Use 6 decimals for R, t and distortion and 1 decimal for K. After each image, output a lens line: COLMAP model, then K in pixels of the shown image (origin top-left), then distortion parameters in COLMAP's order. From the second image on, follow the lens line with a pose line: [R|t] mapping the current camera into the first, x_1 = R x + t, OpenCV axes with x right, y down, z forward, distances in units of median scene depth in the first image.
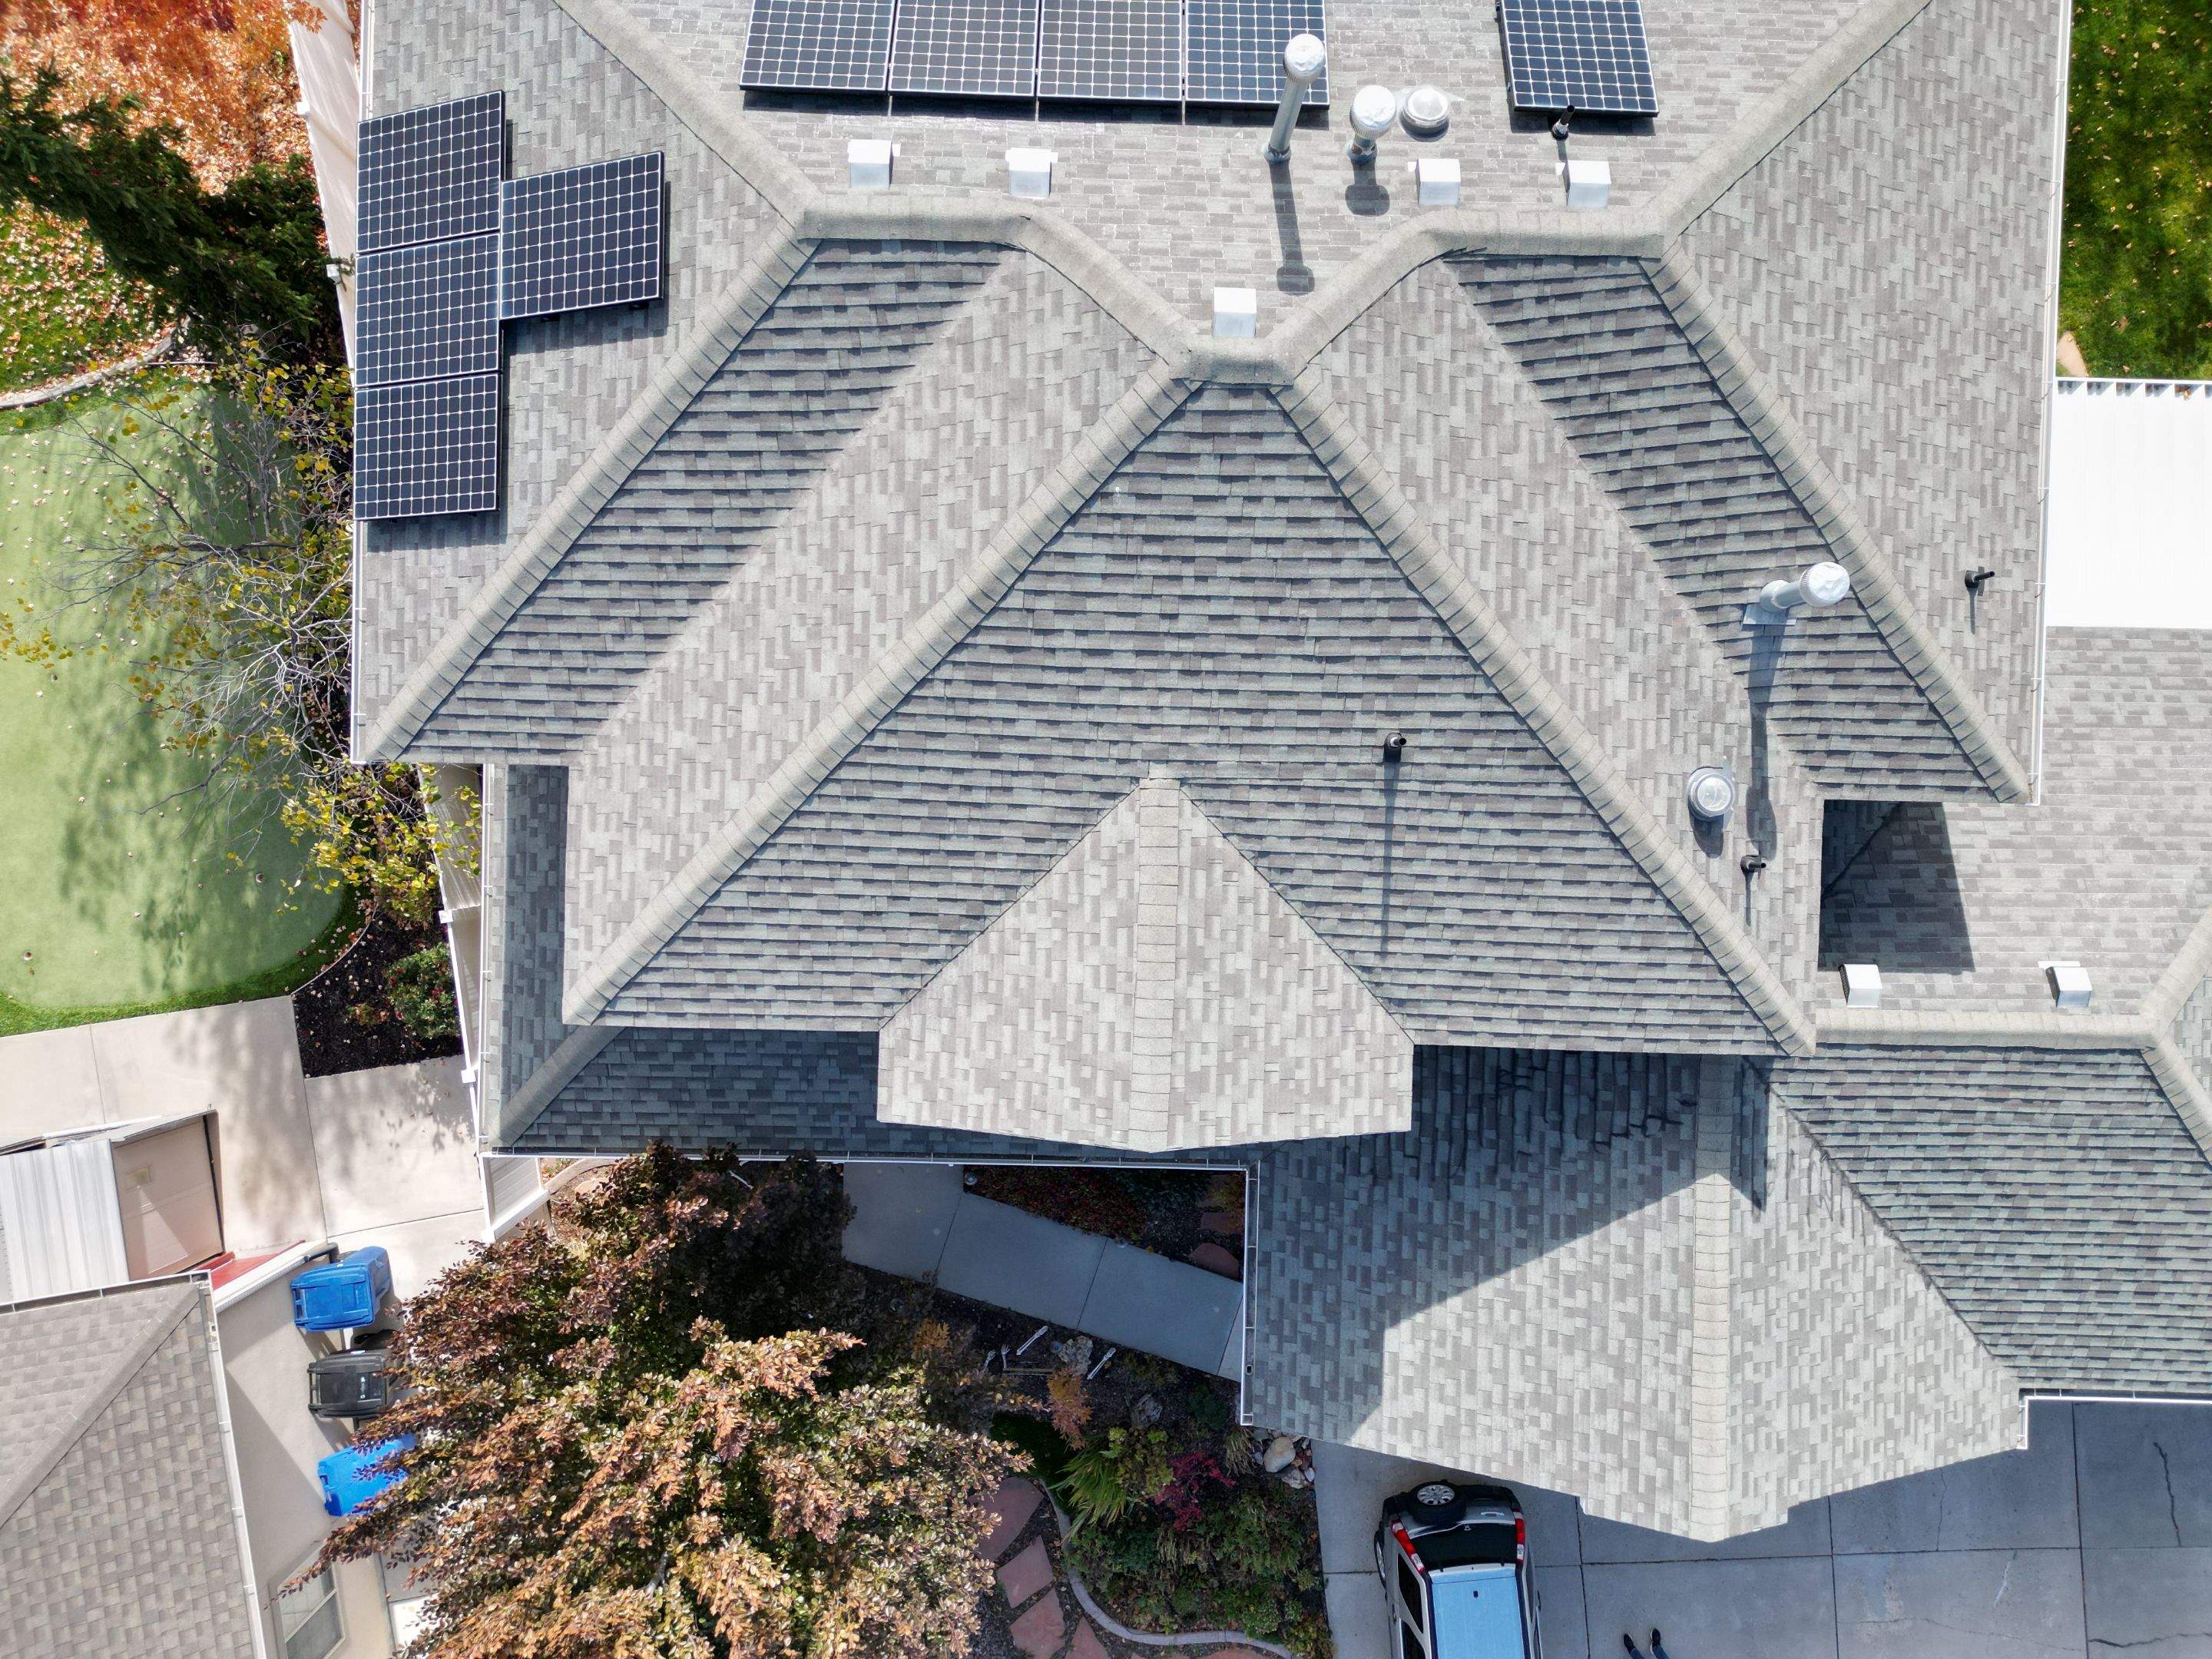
lens RADIAL K [[1542.9, 0, 1106.0], [0, 1542.9, 829.5], [0, 0, 1]] dist [0.083632, -0.077759]
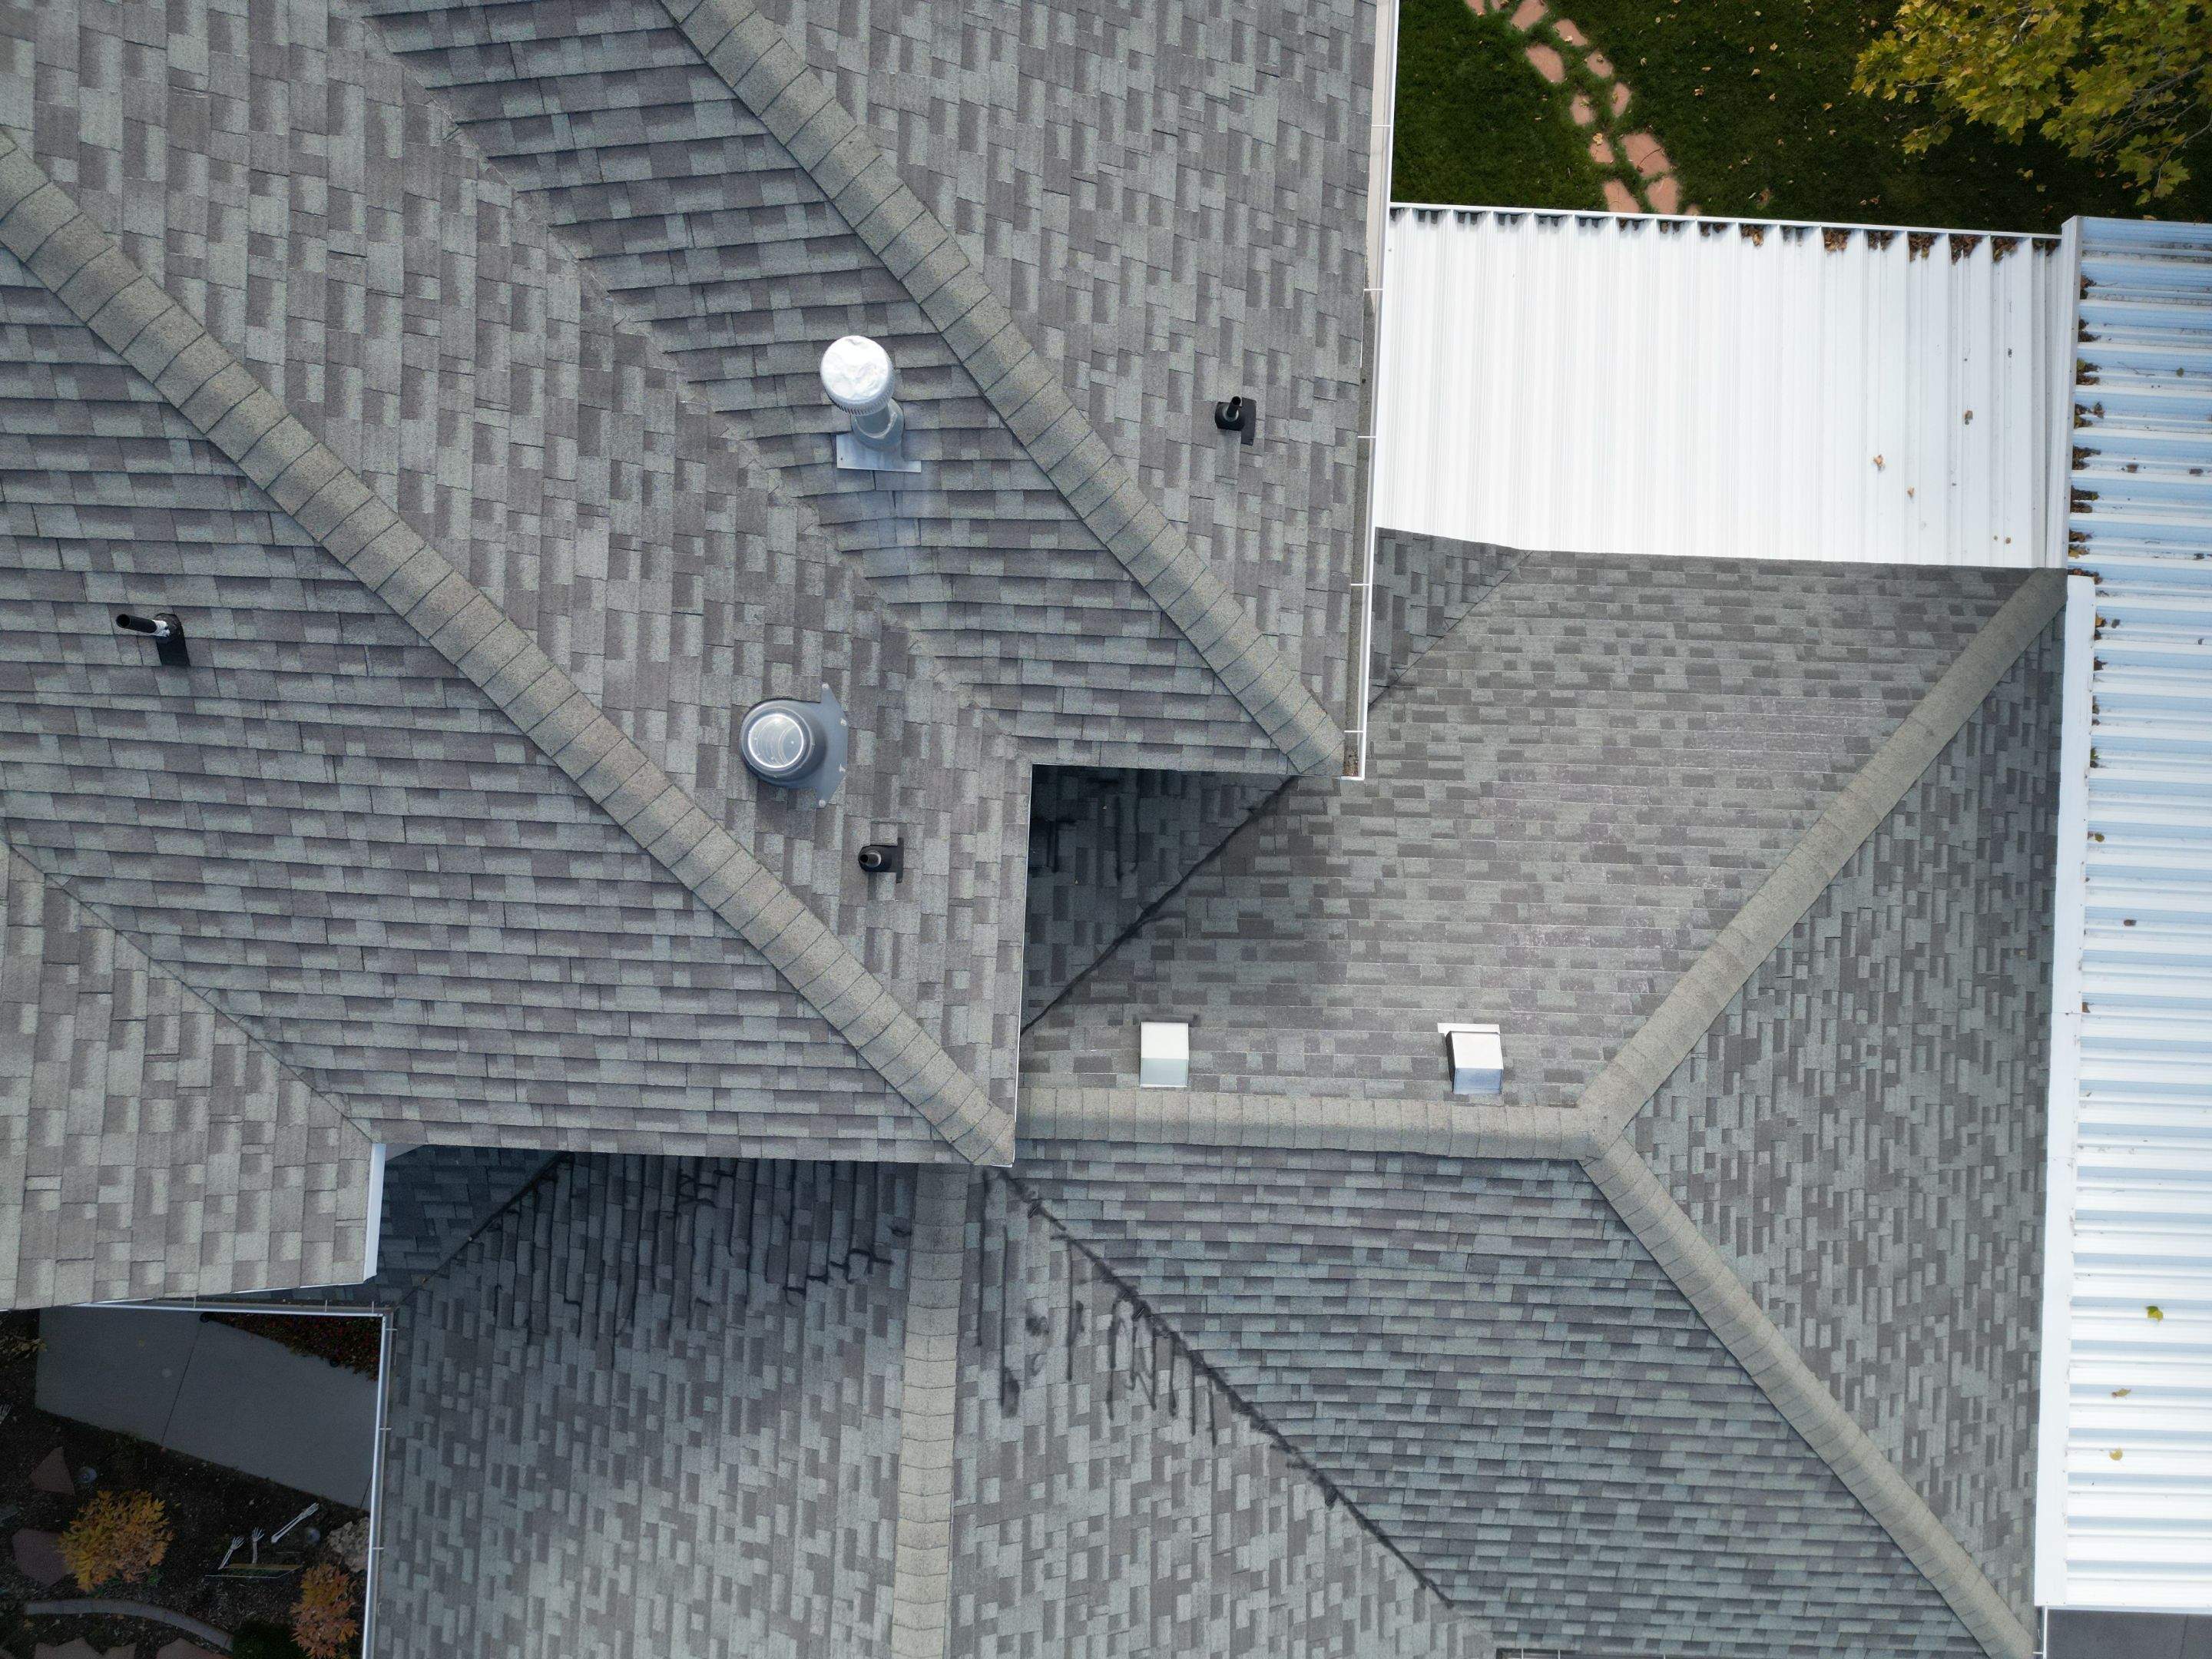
lens RADIAL K [[1542.9, 0, 1106.0], [0, 1542.9, 829.5], [0, 0, 1]] dist [0.083632, -0.077759]
pose [[0.999800, 0.019930, 0.001450, 0.488263], [-0.019869, 0.999229, -0.033853, 0.028783], [-0.002124, 0.033817, 0.999426, 0.367373]]
